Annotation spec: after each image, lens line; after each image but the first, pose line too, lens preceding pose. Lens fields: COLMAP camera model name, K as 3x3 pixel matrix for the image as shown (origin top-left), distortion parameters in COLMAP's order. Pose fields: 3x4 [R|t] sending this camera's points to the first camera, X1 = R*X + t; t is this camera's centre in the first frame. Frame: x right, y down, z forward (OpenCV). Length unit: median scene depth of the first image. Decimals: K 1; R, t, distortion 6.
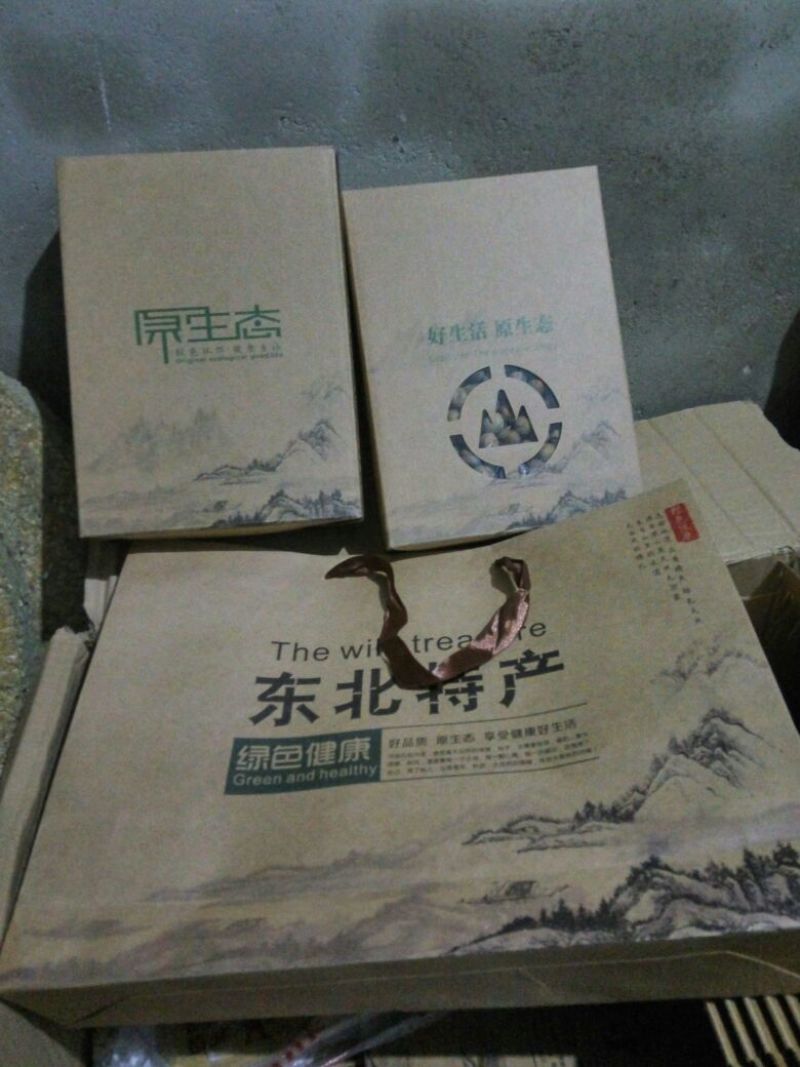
lens RADIAL K [[830.4, 0, 400.0], [0, 830.4, 533.5], [0, 0, 1]] dist [0.006875, 0.006339]
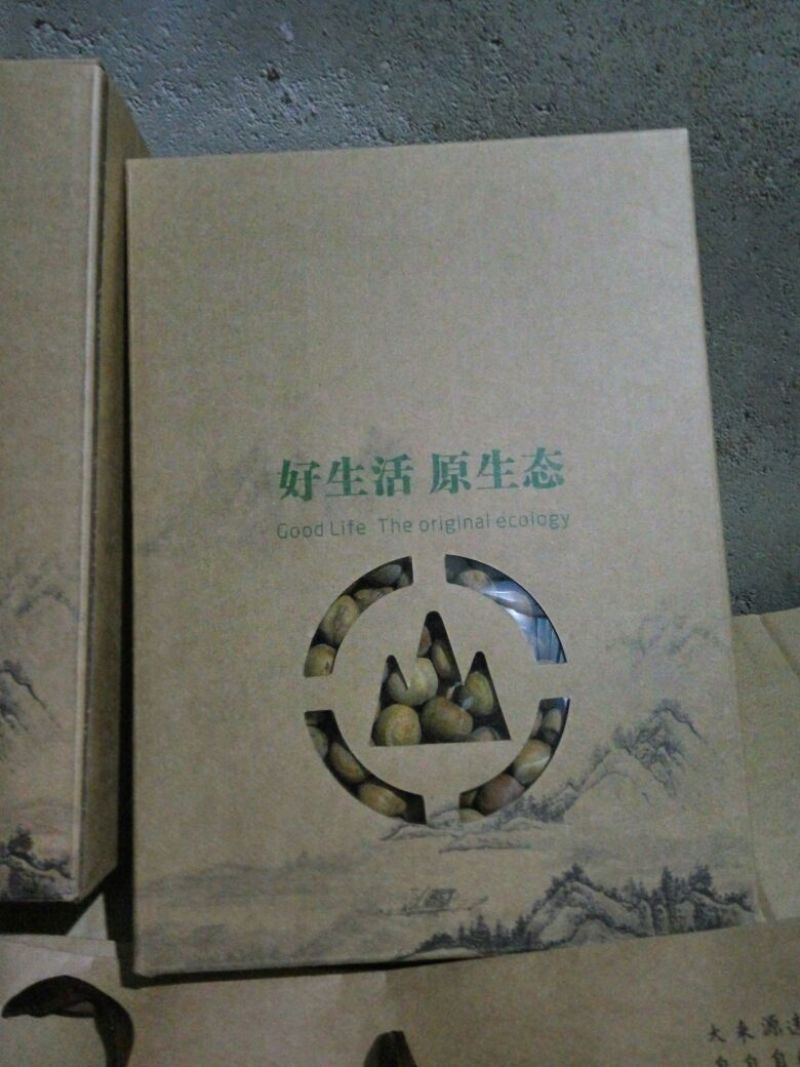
lens RADIAL K [[830.4, 0, 400.0], [0, 830.4, 533.5], [0, 0, 1]] dist [0.006875, 0.006339]
pose [[0.993471, 0.070922, -0.089358, 0.140283], [-0.077166, 0.994664, -0.068477, -0.182594], [0.084025, 0.074926, 0.993643, 0.560239]]
